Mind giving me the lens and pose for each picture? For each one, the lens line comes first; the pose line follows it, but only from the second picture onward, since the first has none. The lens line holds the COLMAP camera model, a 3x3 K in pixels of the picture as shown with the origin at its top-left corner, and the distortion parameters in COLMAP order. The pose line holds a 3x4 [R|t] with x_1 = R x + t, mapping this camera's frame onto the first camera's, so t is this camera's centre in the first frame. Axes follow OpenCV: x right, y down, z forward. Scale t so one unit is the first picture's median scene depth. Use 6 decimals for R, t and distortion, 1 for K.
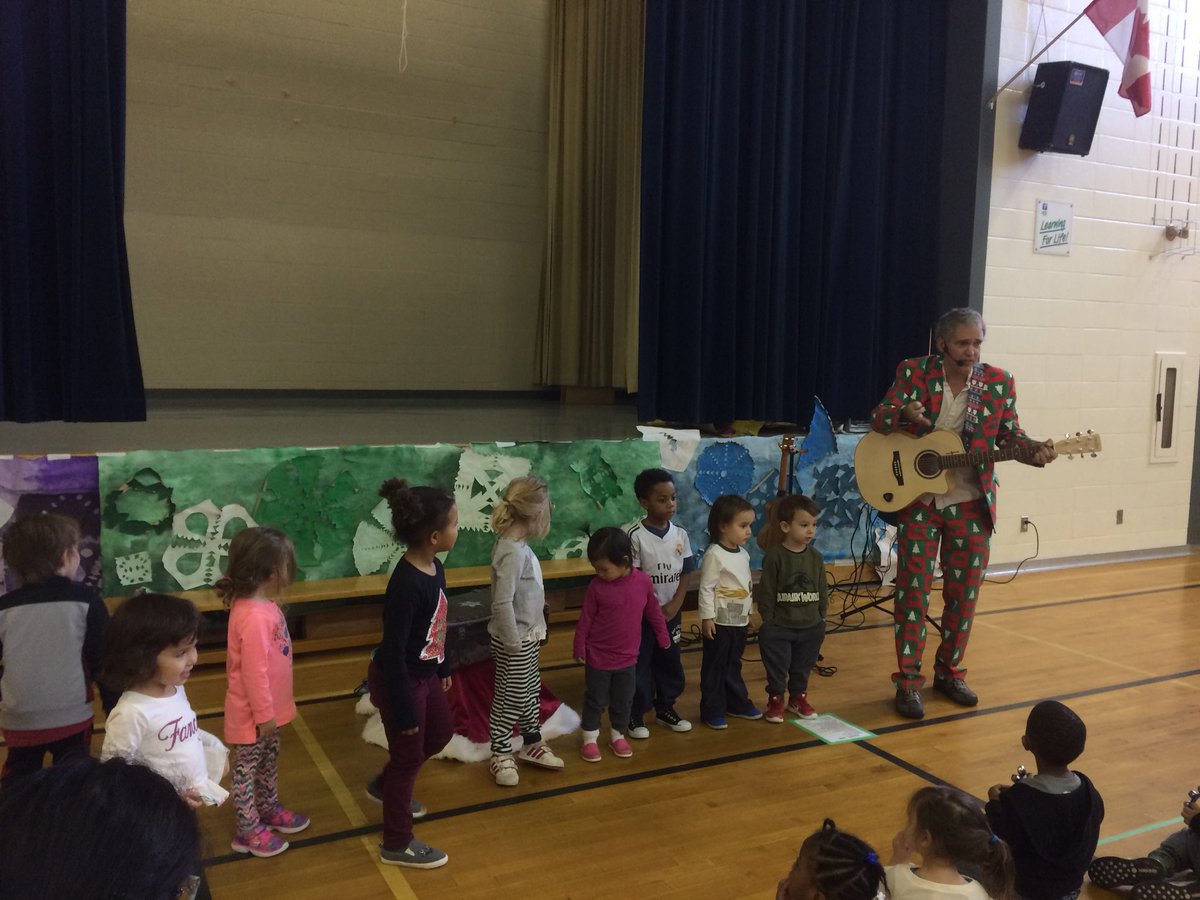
lens RADIAL K [[981.8, 0, 600.0], [0, 981.8, 450.0], [0, 0, 1]] dist [0.000027, -0.000010]
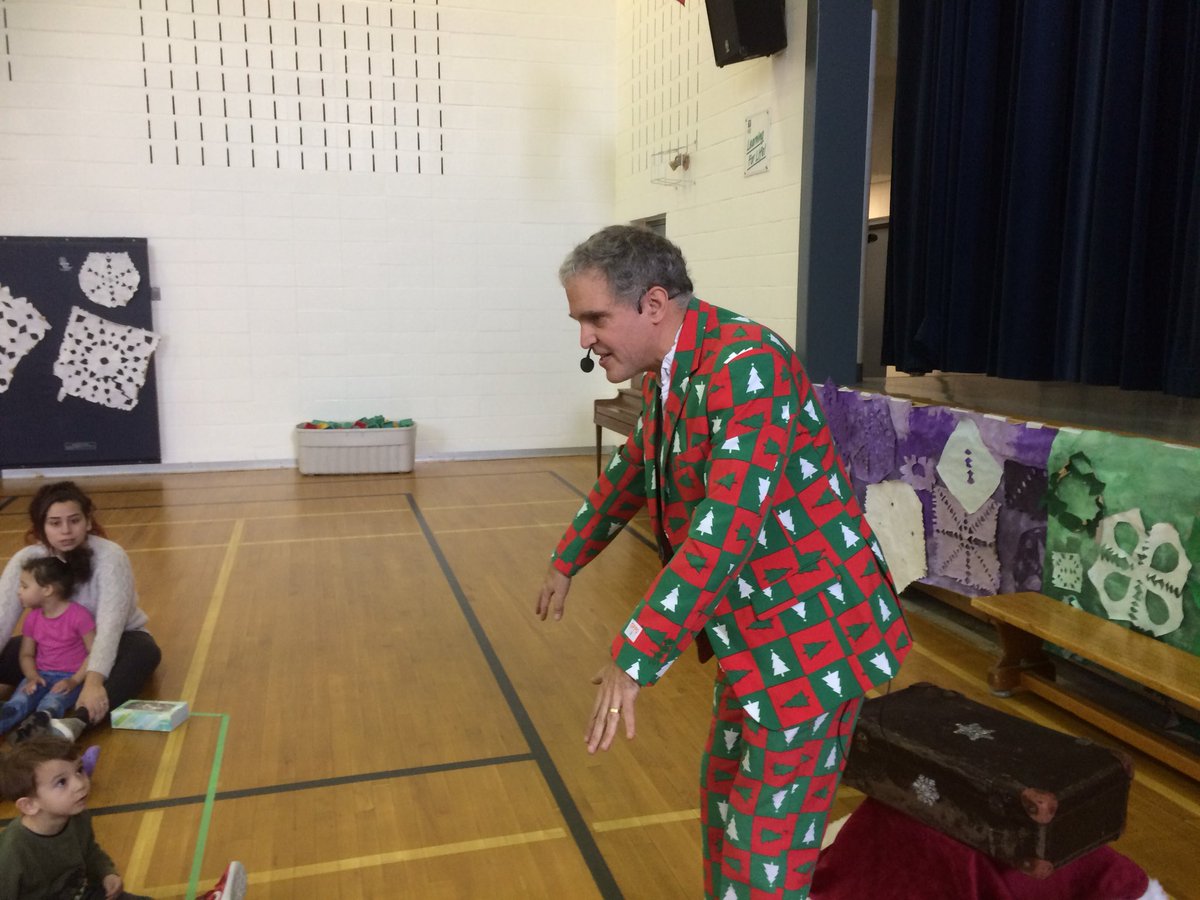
lens RADIAL K [[981.8, 0, 600.0], [0, 981.8, 450.0], [0, 0, 1]] dist [0.000027, -0.000010]
pose [[-0.164581, 0.128023, -0.978020, 0.381137], [-0.097985, 0.984514, 0.145362, -0.060160], [0.981485, 0.119755, -0.149488, 0.718577]]
